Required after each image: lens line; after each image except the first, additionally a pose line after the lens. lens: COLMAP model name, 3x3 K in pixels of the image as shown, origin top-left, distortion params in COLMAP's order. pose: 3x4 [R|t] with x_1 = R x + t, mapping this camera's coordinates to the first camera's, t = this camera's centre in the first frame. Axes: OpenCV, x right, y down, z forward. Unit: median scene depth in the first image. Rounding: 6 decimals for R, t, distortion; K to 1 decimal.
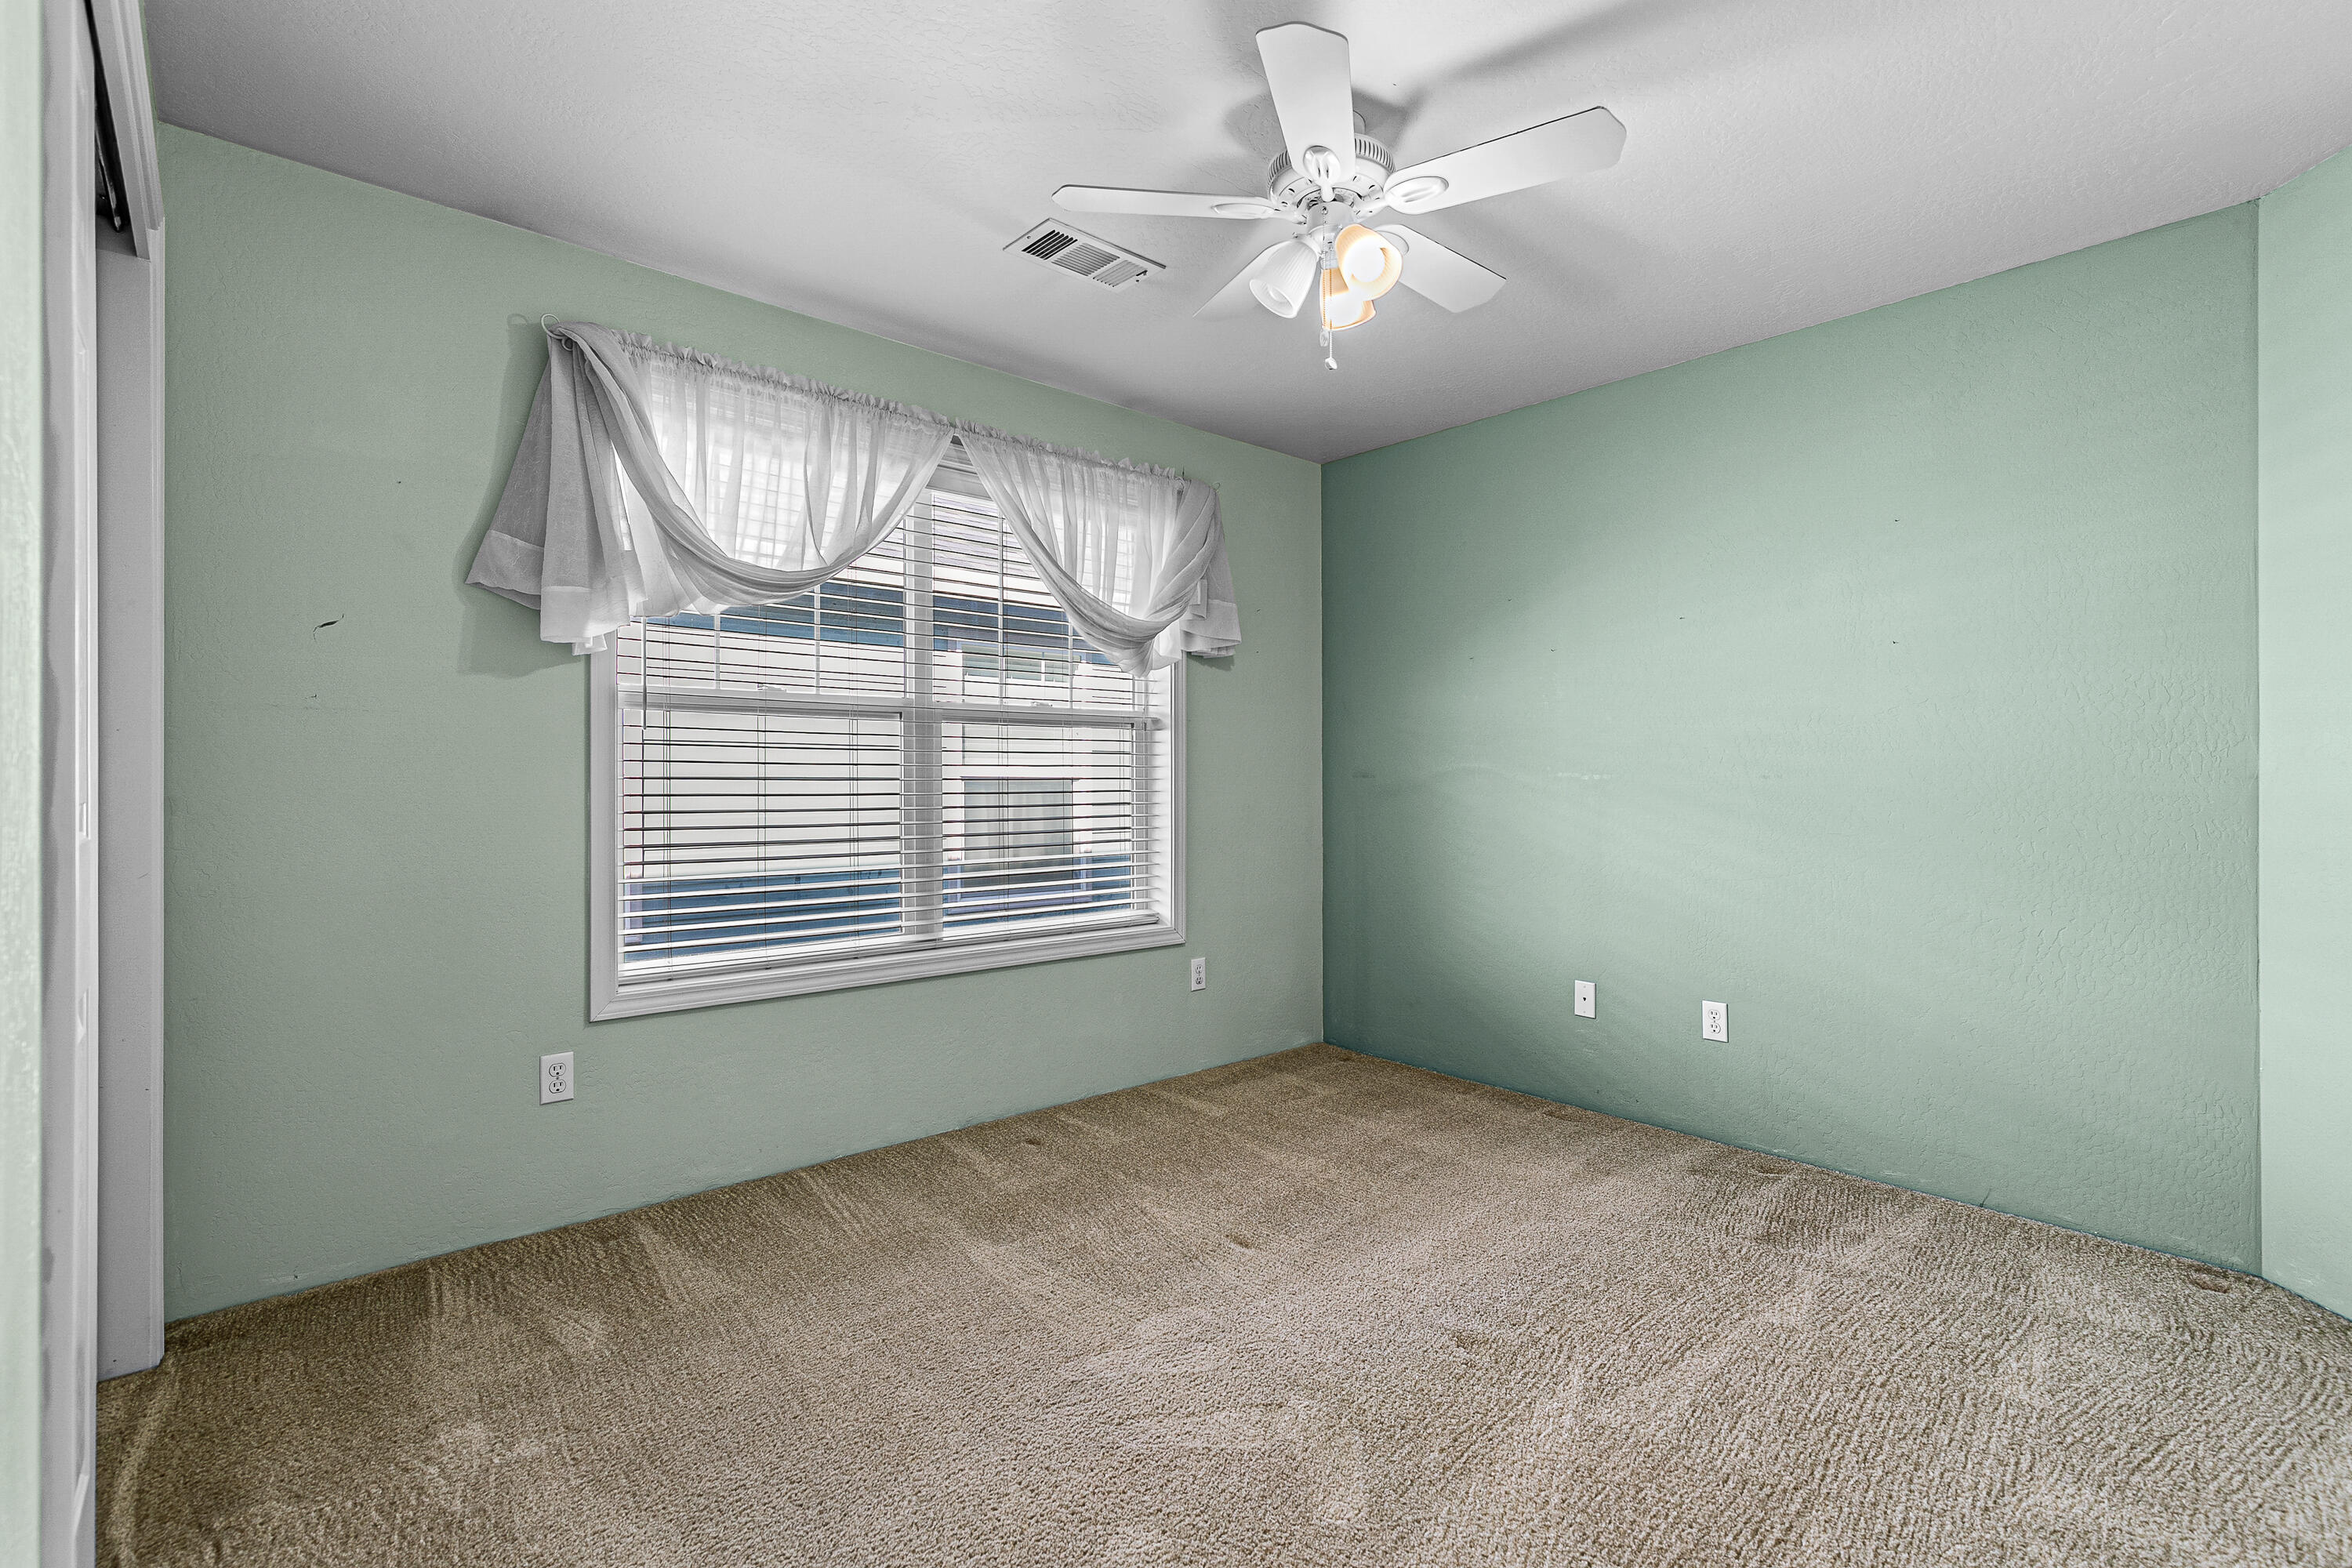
lens RADIAL K [[1075.9, 0, 1176.2], [0, 1075.9, 768.1], [0, 0, 1]] dist [0.006058, -0.000491]
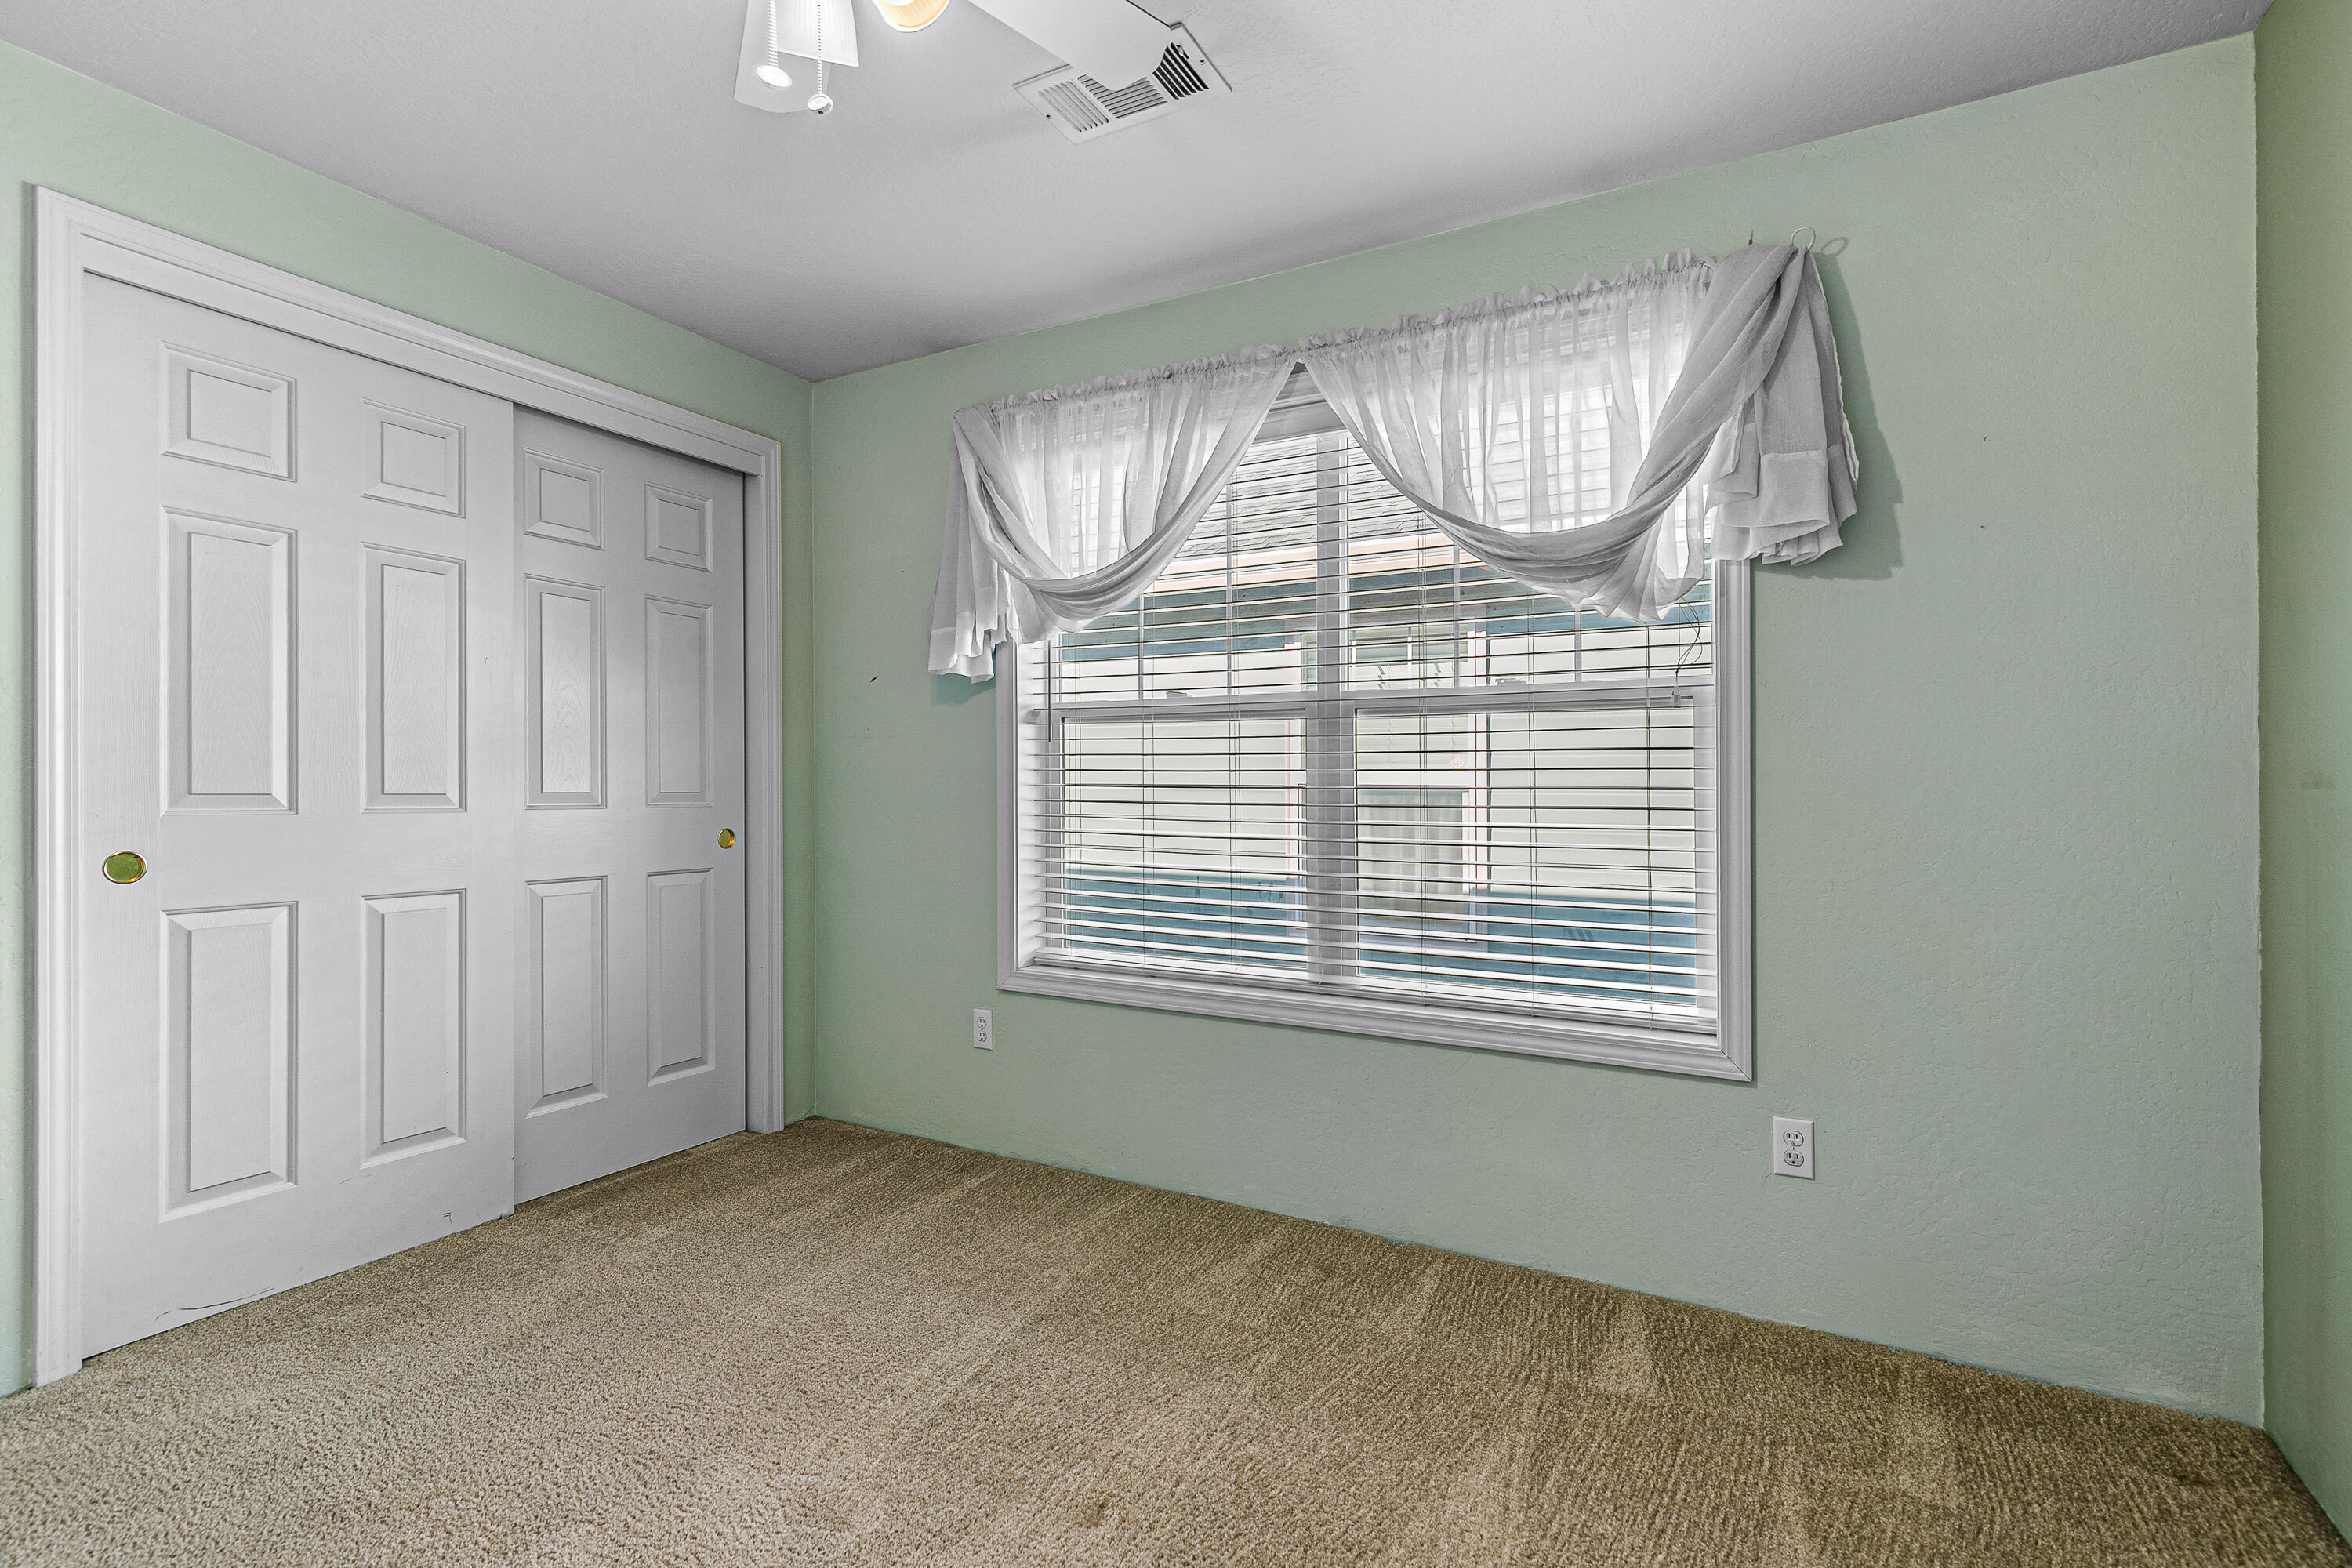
lens RADIAL K [[1075.9, 0, 1179.3], [0, 1075.9, 784.1], [0, 0, 1]] dist [0.006058, -0.000491]
pose [[0.340349, 0.006049, -0.940280, 0.526321], [0.008262, 0.999921, 0.009423, -0.001353], [0.940263, -0.010975, 0.340273, 0.641432]]
